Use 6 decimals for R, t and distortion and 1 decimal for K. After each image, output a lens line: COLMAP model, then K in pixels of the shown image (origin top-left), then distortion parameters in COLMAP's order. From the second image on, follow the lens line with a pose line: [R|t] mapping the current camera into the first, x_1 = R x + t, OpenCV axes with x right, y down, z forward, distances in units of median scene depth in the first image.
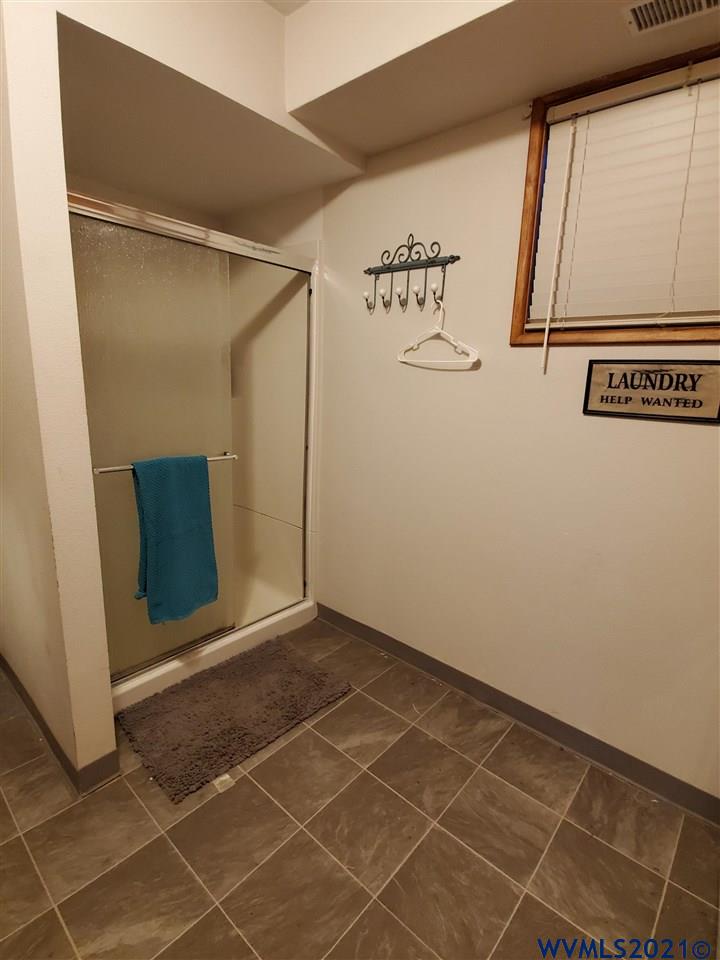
lens RADIAL K [[474.3, 0, 360.2], [0, 474.3, 478.4], [0, 0, 1]] dist [0.007046, -0.010566]
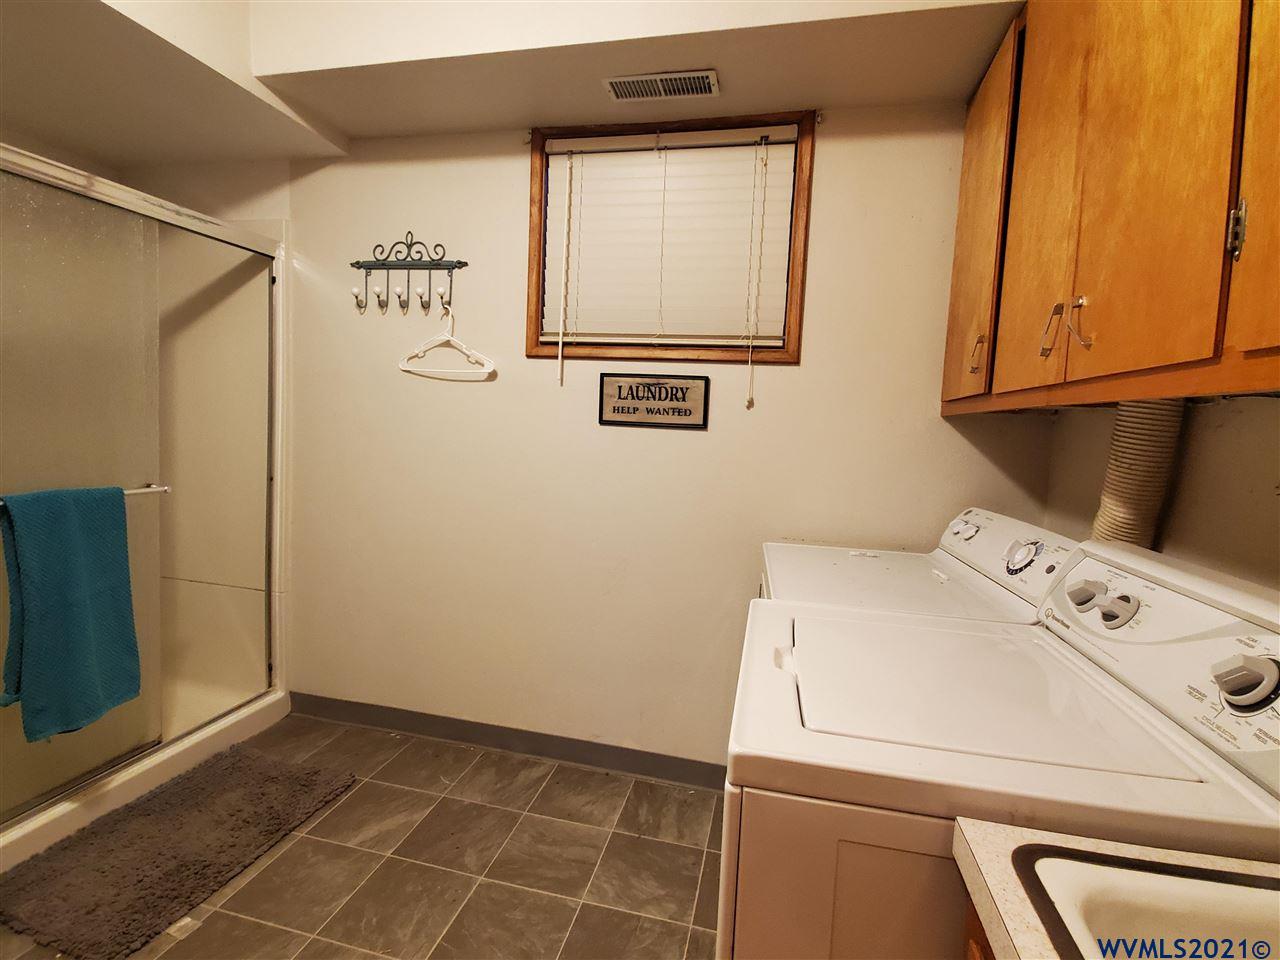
lens RADIAL K [[632.4, 0, 645.9], [0, 632.4, 466.7], [0, 0, 1]] dist [0.007046, -0.010566]
pose [[0.880296, -0.032285, 0.473325, -0.090466], [0.085243, 0.992209, -0.090857, 0.083805], [-0.466704, 0.120329, 0.876190, -0.229199]]
